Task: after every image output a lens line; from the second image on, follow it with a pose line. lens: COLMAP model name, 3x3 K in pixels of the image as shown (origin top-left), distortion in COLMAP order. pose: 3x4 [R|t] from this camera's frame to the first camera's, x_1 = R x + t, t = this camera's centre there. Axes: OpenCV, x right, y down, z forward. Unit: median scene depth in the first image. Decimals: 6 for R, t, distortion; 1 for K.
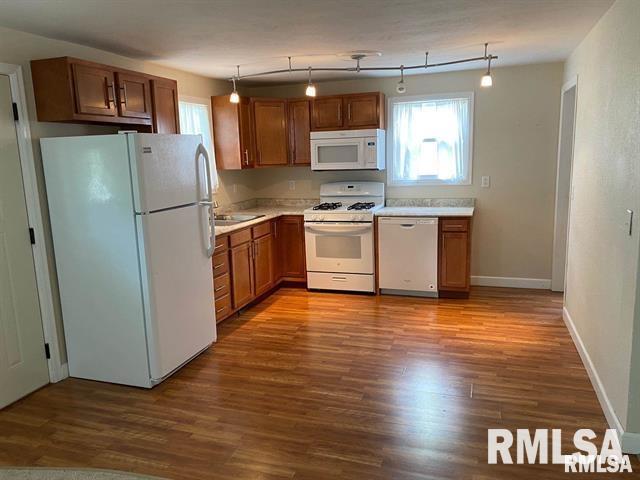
lens RADIAL K [[474.7, 0, 320.0], [0, 474.7, 240.0], [0, 0, 1]] dist [0.044470, -0.001035]
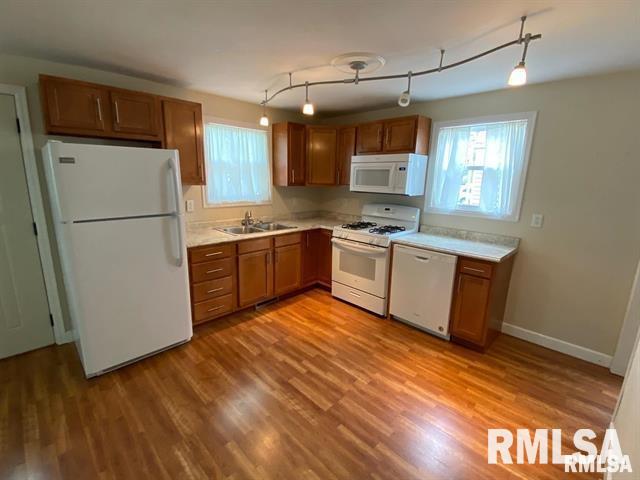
lens RADIAL K [[286.0, 0, 320.0], [0, 286.0, 240.0], [0, 0, 1]] dist [0.000723, -0.000606]
pose [[0.898541, 0.146581, -0.413689, 0.224494], [-0.128359, 0.989134, 0.071676, -0.078107], [0.419701, -0.011303, 0.907592, 0.396271]]
